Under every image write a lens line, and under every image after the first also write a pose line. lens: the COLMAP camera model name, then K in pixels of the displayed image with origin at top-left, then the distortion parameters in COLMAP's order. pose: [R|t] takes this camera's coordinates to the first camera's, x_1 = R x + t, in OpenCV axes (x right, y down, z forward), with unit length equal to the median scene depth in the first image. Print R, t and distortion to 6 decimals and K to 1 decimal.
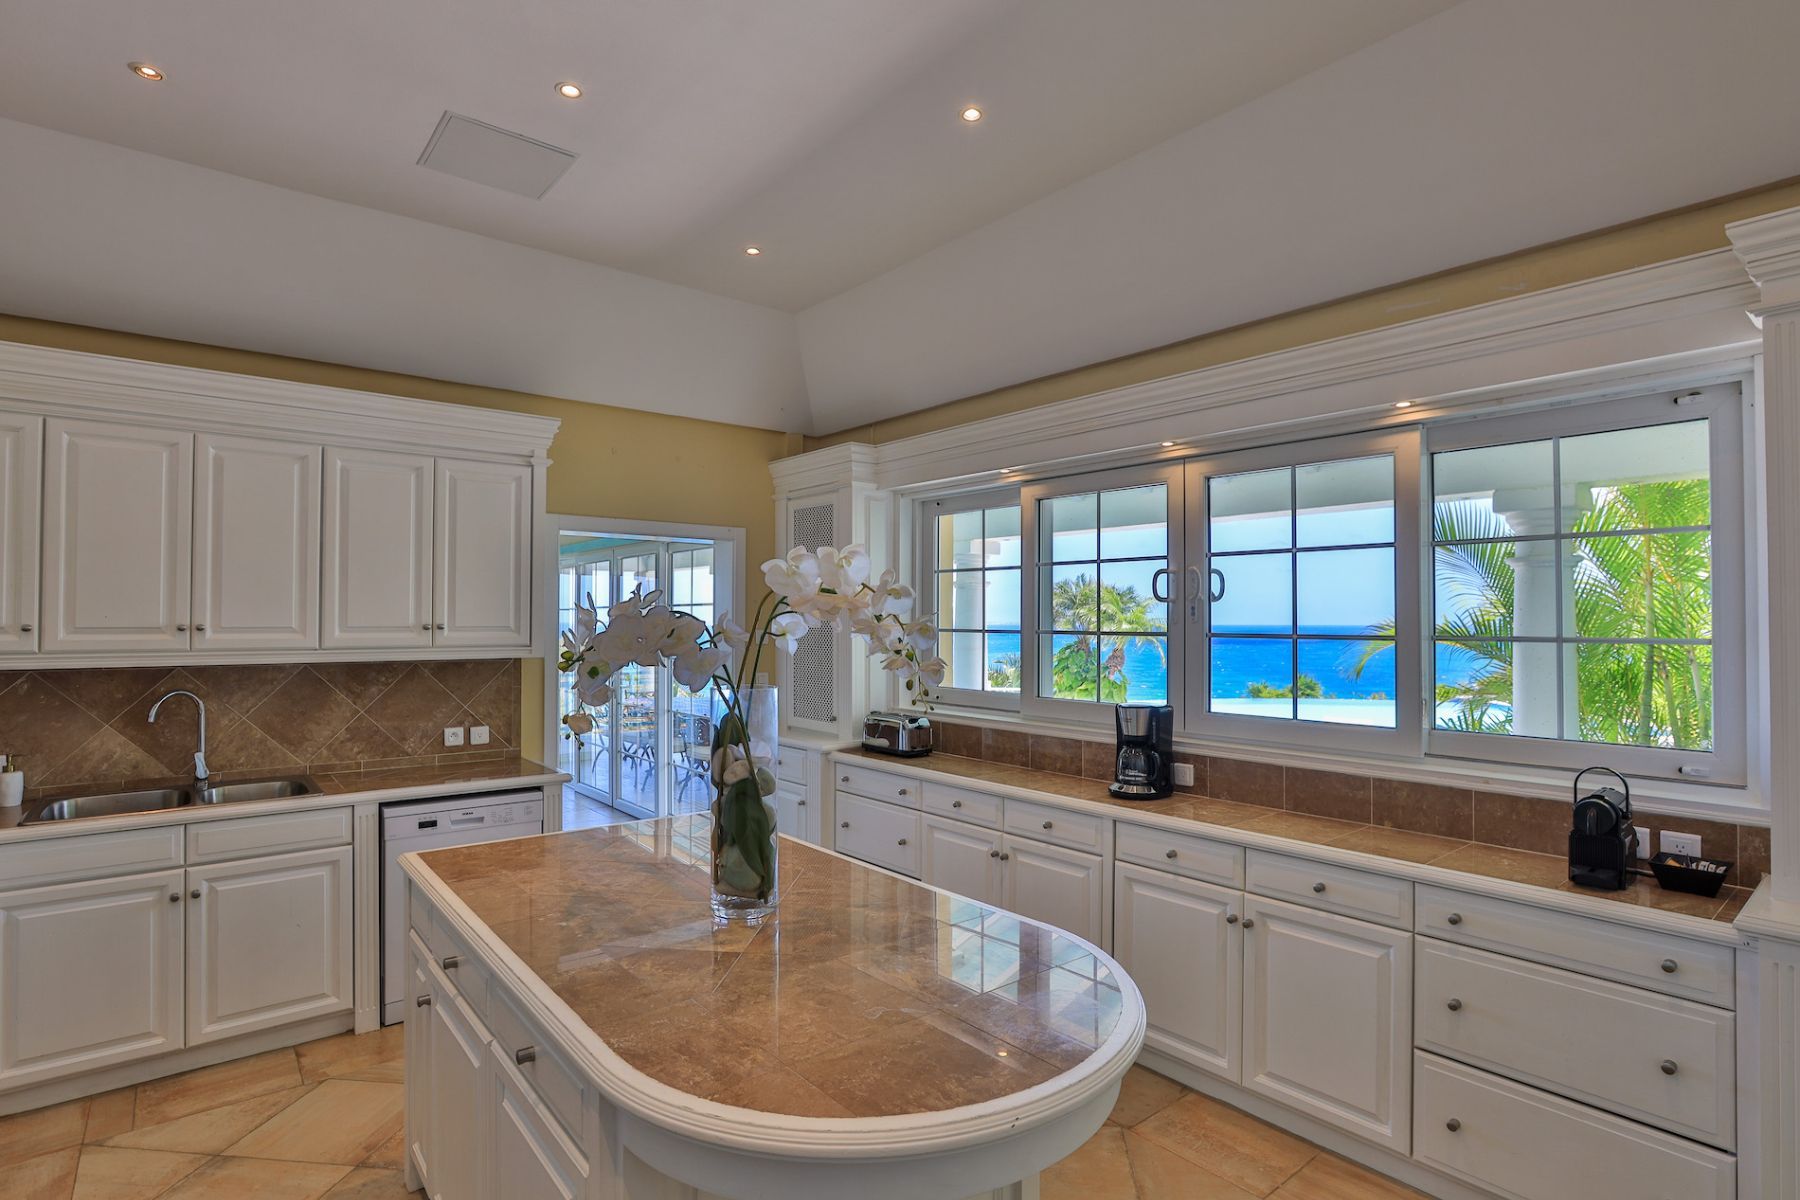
lens RADIAL K [[851.6, 0, 900.0], [0, 851.6, 600.0], [0, 0, 1]] dist [-0.064239, 0.040680]
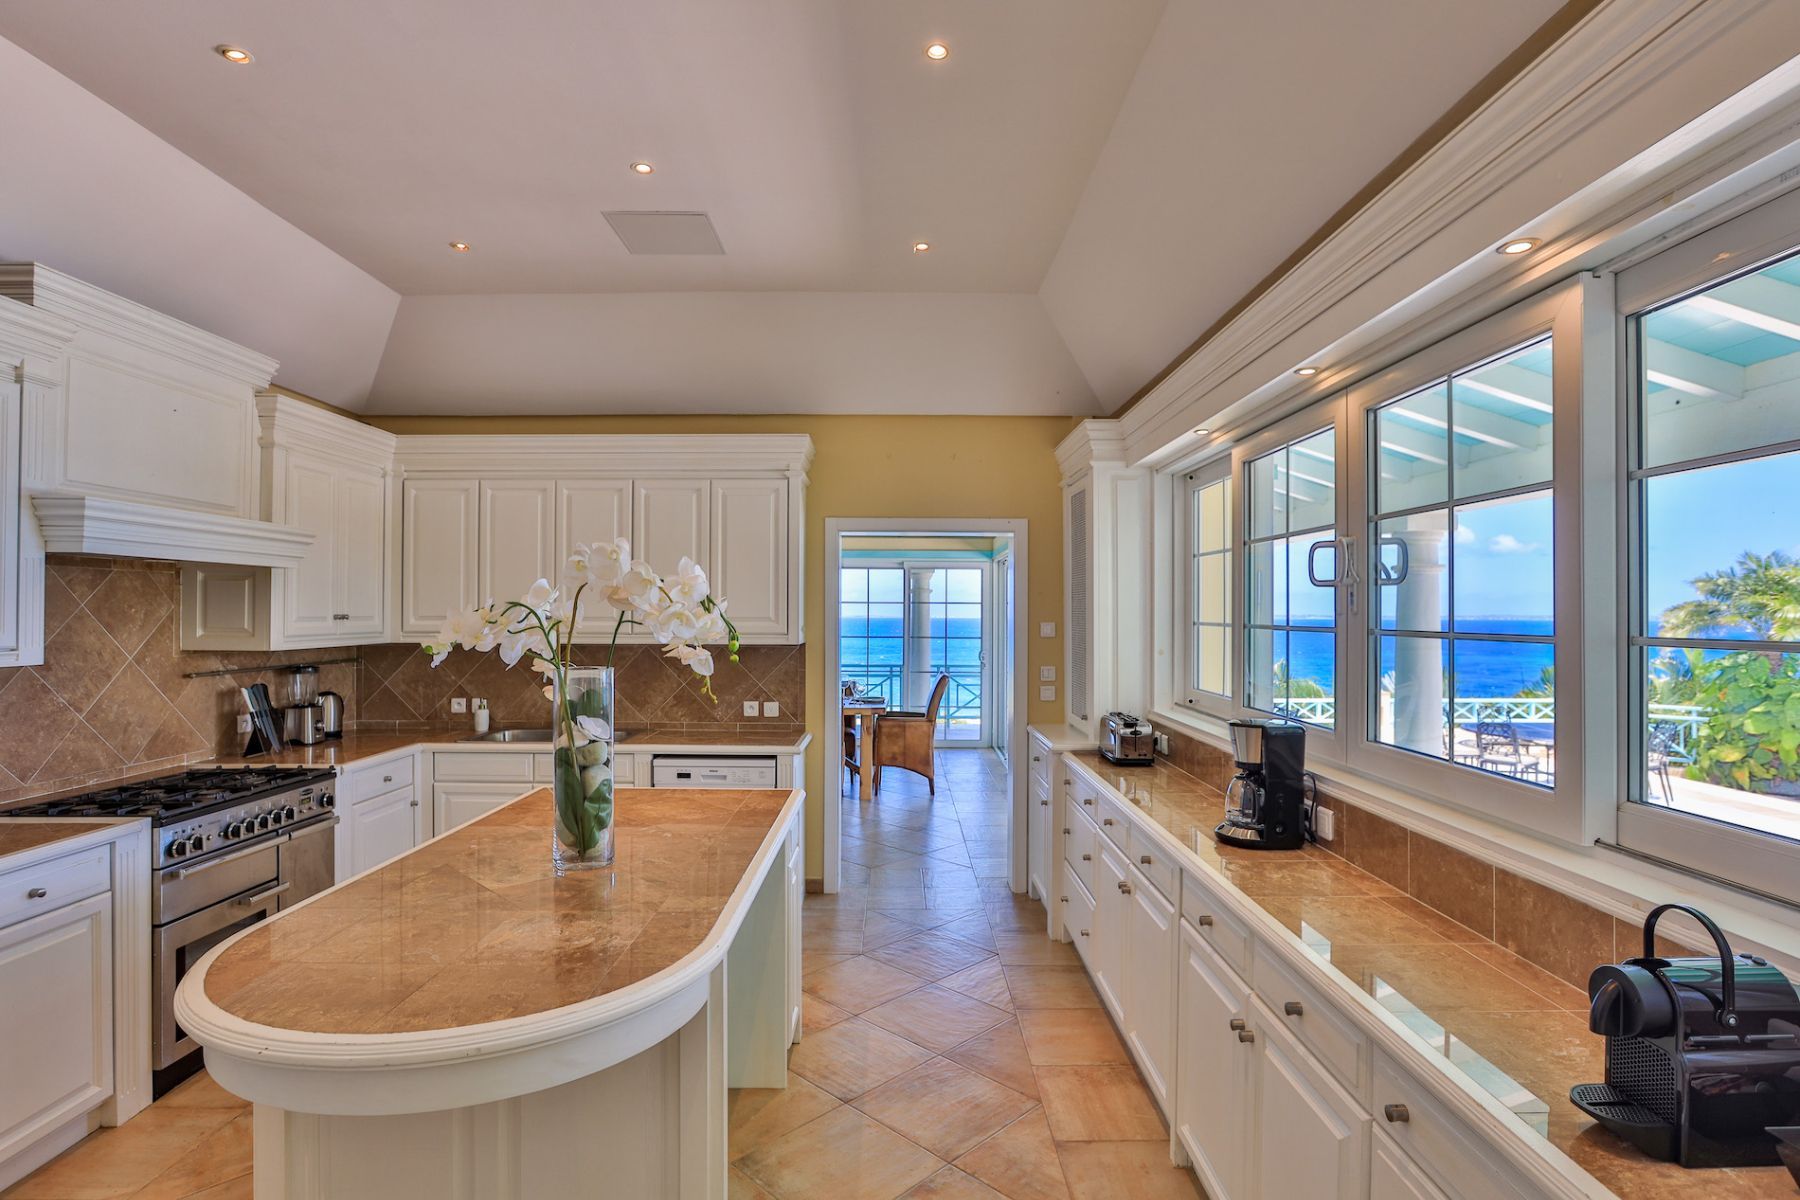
lens RADIAL K [[851.6, 0, 900.0], [0, 851.6, 600.0], [0, 0, 1]] dist [-0.064239, 0.040680]
pose [[0.795148, -0.008963, -0.606350, 0.414474], [0.014052, 0.999895, 0.003647, 0.005531], [0.606253, -0.011420, 0.795190, 0.175173]]
